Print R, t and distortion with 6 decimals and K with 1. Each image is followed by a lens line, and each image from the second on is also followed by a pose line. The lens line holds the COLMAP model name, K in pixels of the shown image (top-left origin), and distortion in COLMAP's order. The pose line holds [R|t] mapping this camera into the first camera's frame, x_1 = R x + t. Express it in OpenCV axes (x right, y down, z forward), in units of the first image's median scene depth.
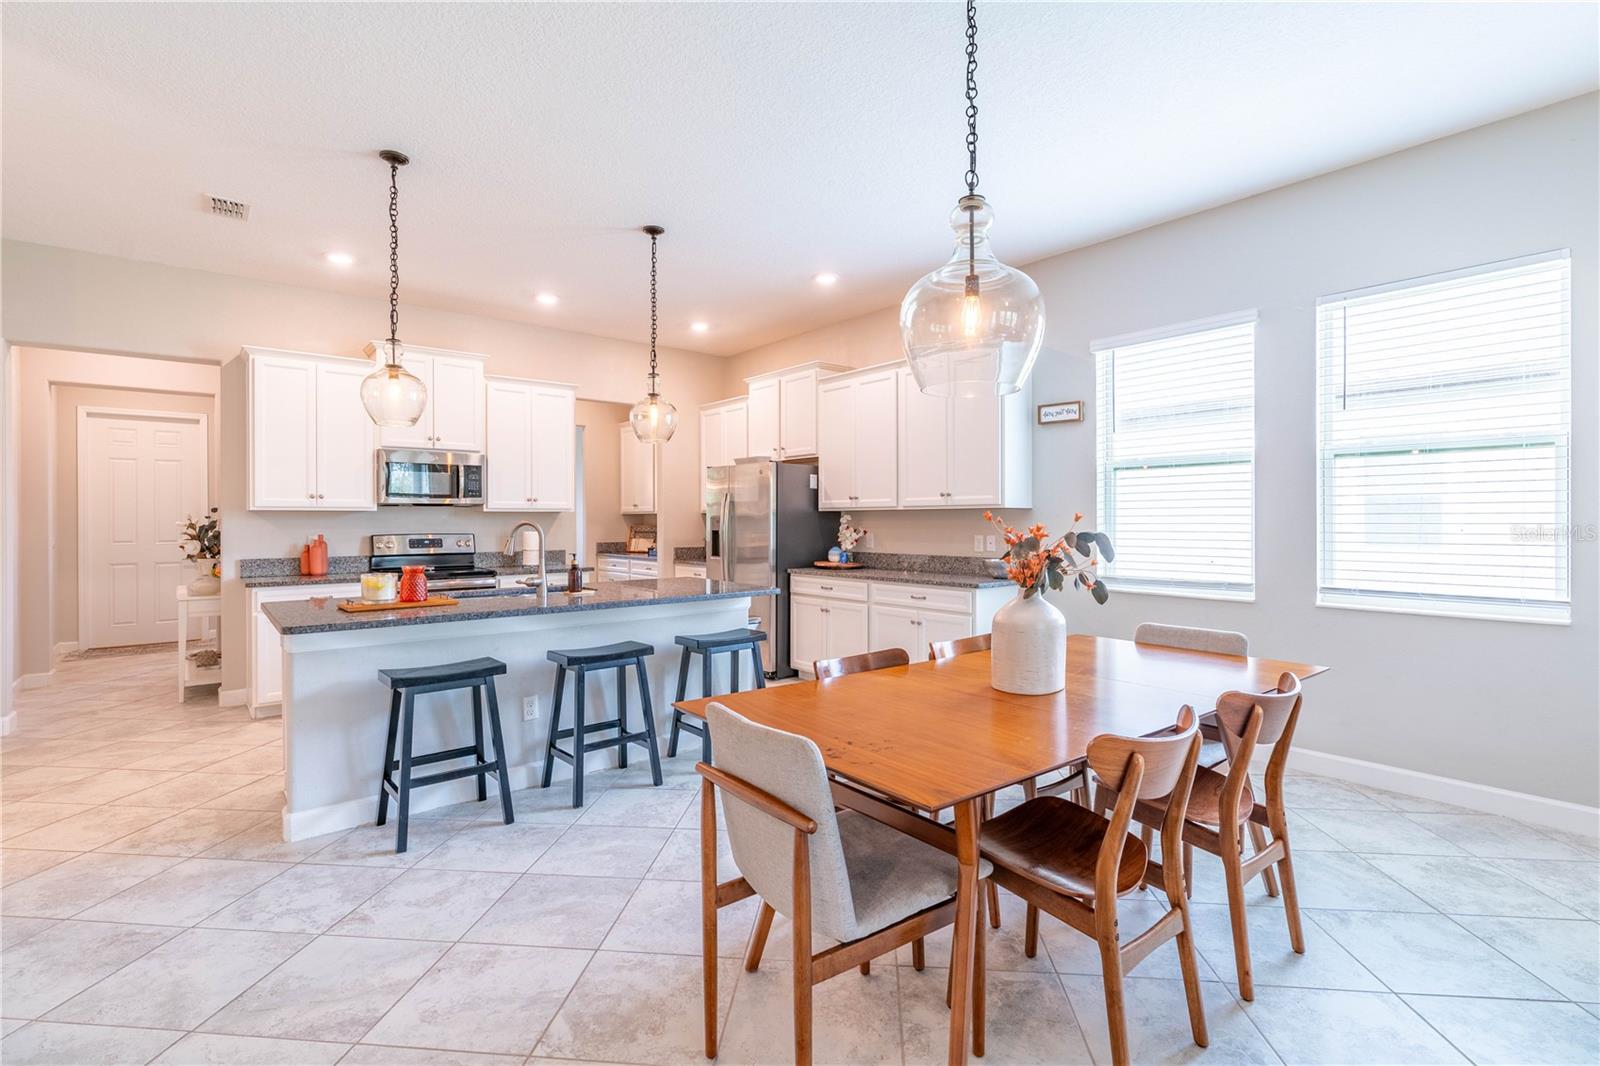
lens RADIAL K [[741.6, 0, 795.7], [0, 741.6, 520.7], [0, 0, 1]] dist [-0.004796, 0.000433]
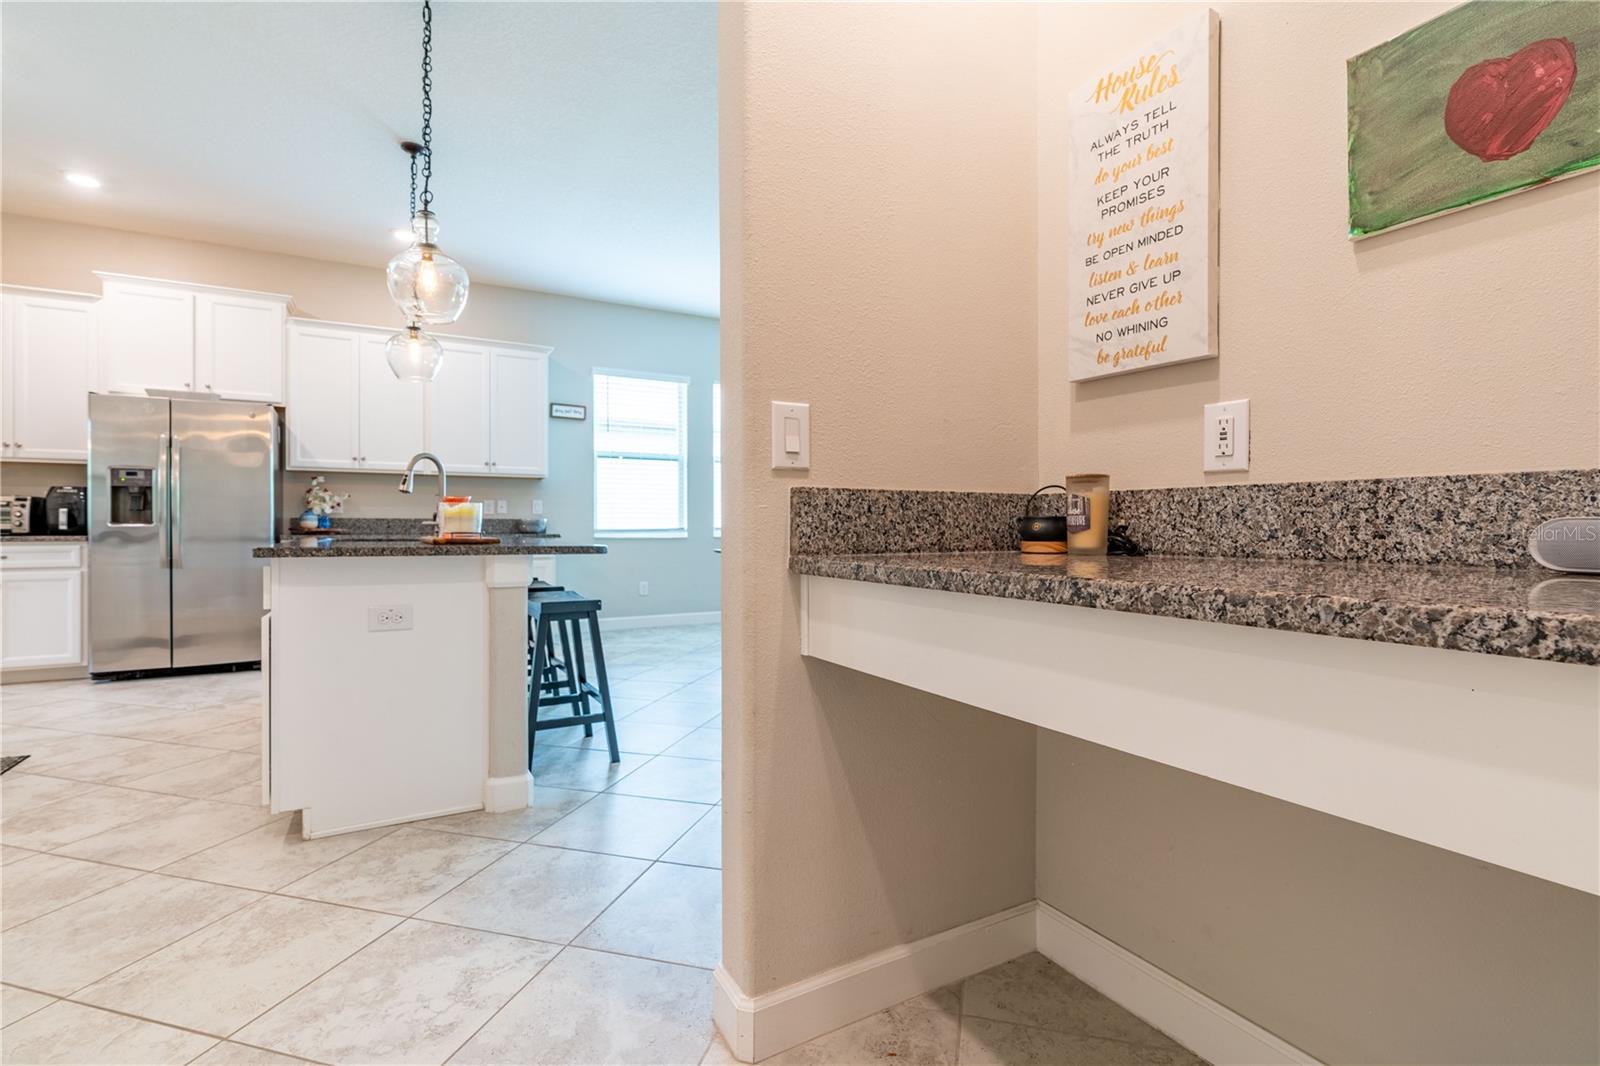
lens RADIAL K [[731.9, 0, 799.4], [0, 731.9, 529.4], [0, 0, 1]] dist [-0.002998, 0.000572]
pose [[0.175721, -0.003247, 0.984435, -0.790354], [-0.001674, 0.999992, 0.003597, 0.059226], [-0.984439, -0.002280, 0.175715, 0.293453]]
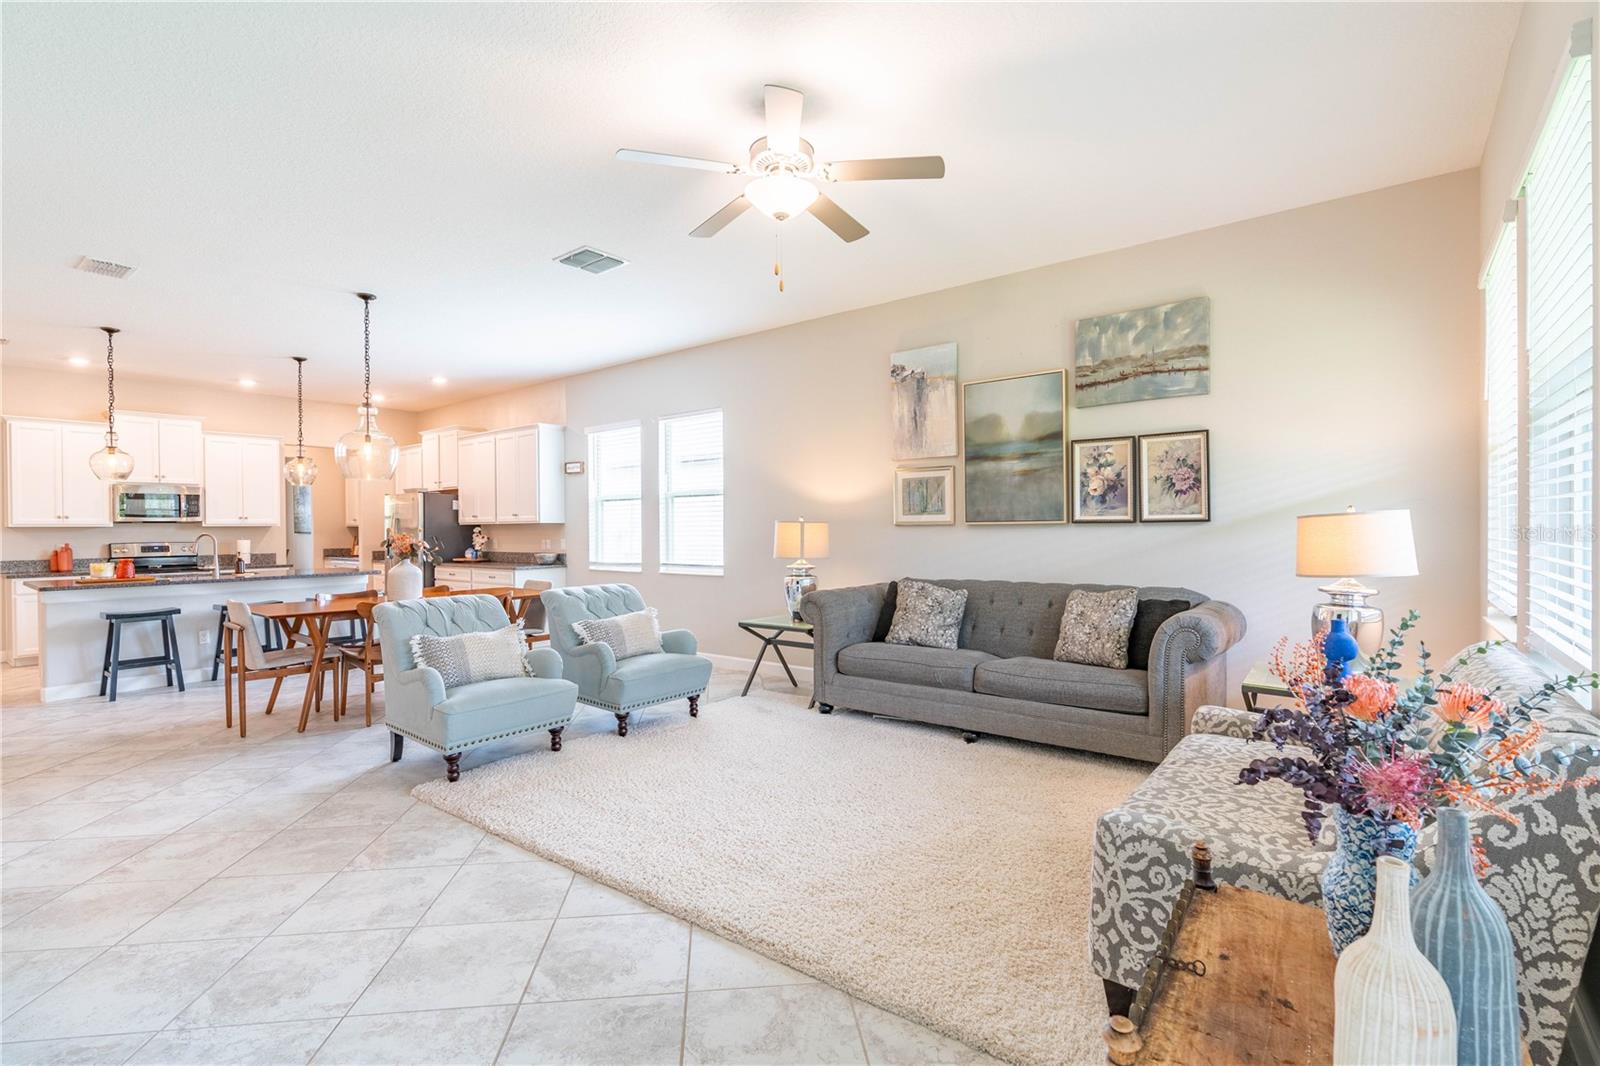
lens RADIAL K [[731.9, 0, 799.4], [0, 731.9, 529.4], [0, 0, 1]] dist [-0.002998, 0.000572]
pose [[0.978229, -0.006775, 0.207418, 0.448032], [0.006631, 0.999977, 0.001392, -0.000894], [-0.207423, 0.000014, 0.978251, -0.670820]]
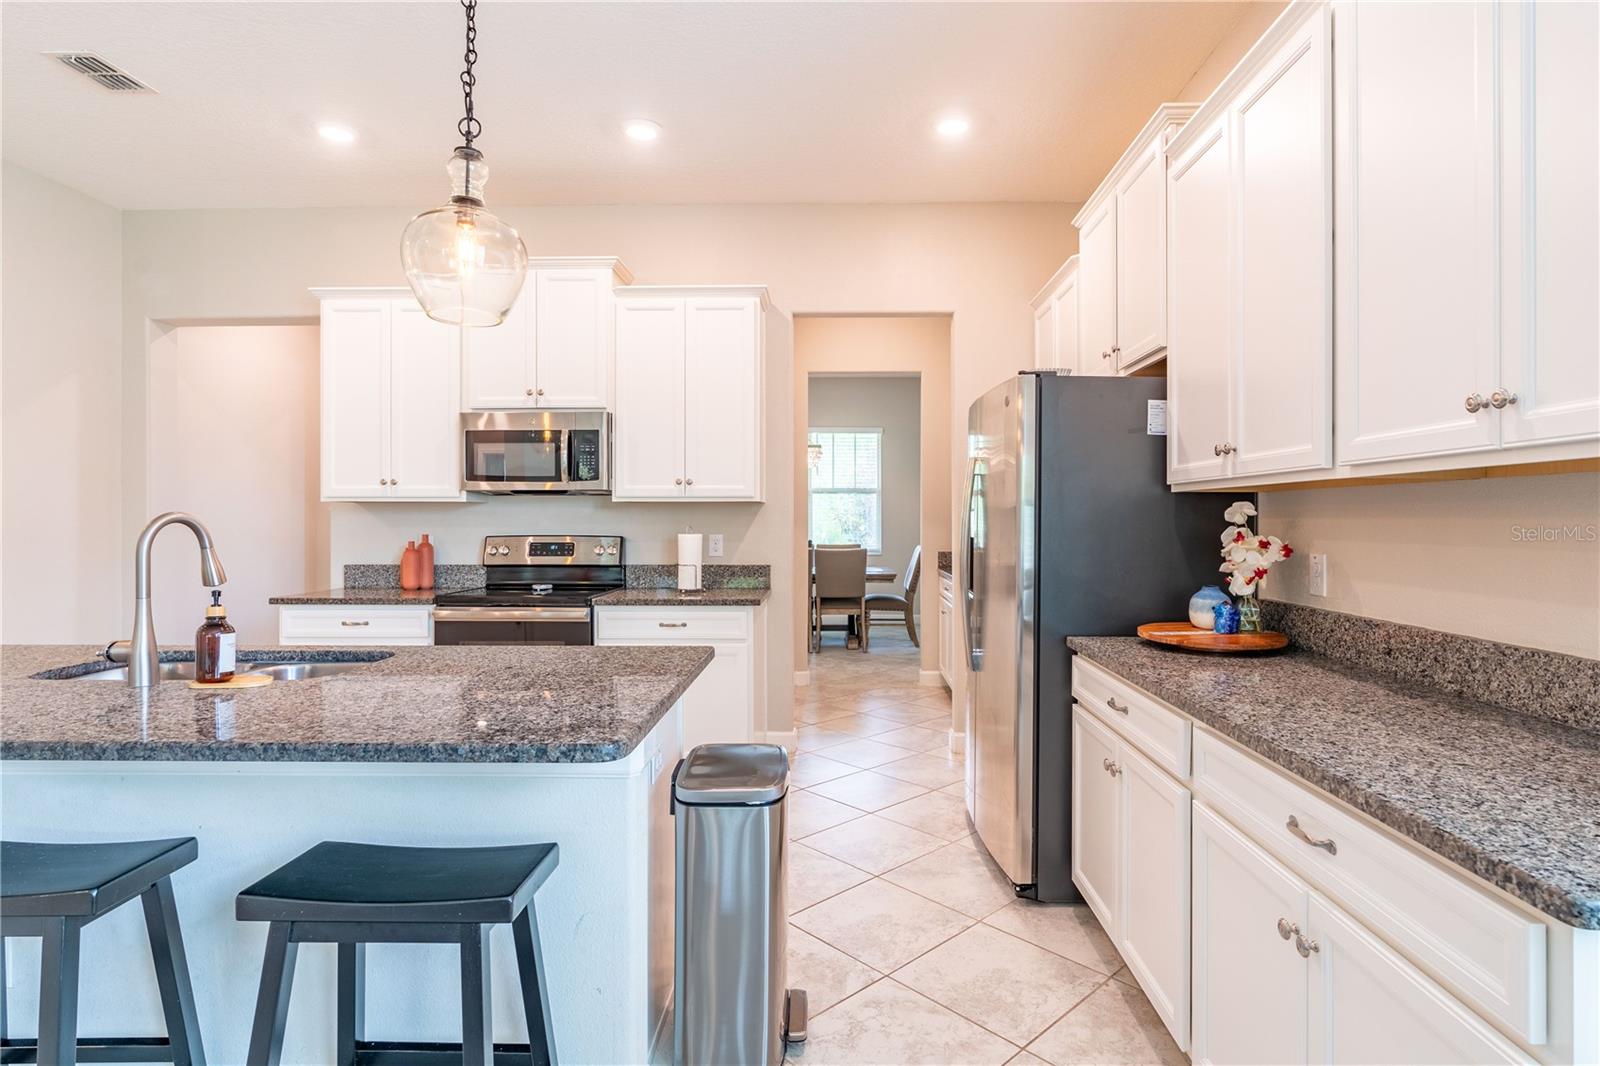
lens RADIAL K [[827.4, 0, 820.9], [0, 827.4, 514.6], [0, 0, 1]] dist [-0.000341, 0.000339]
pose [[0.758338, -0.000593, -0.651861, 0.196660], [-0.003239, 0.999984, -0.004678, 0.001545], [0.651853, 0.005659, 0.758324, 0.620148]]
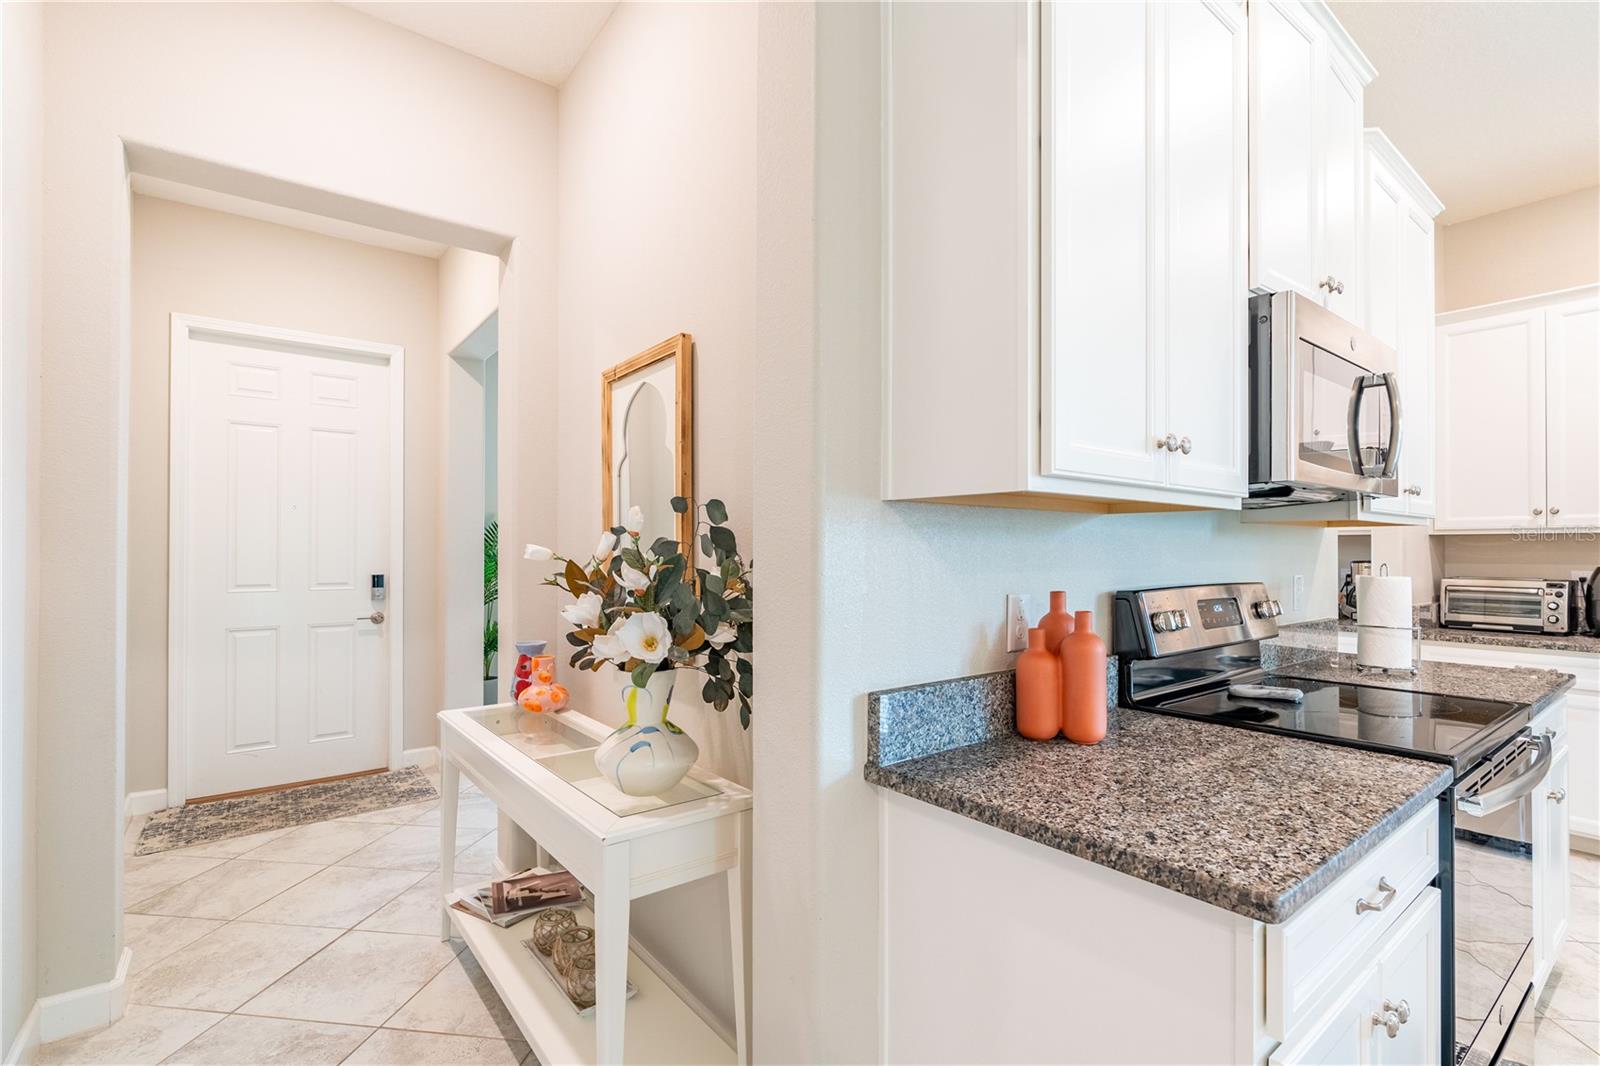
lens RADIAL K [[745.8, 0, 827.8], [0, 745.8, 545.0], [0, 0, 1]] dist [-0.004899, -0.000347]
pose [[0.999876, 0.004653, -0.015040, -0.717078], [-0.004785, 0.999950, -0.008781, 0.003738], [0.014998, 0.008852, 0.999848, 0.696945]]
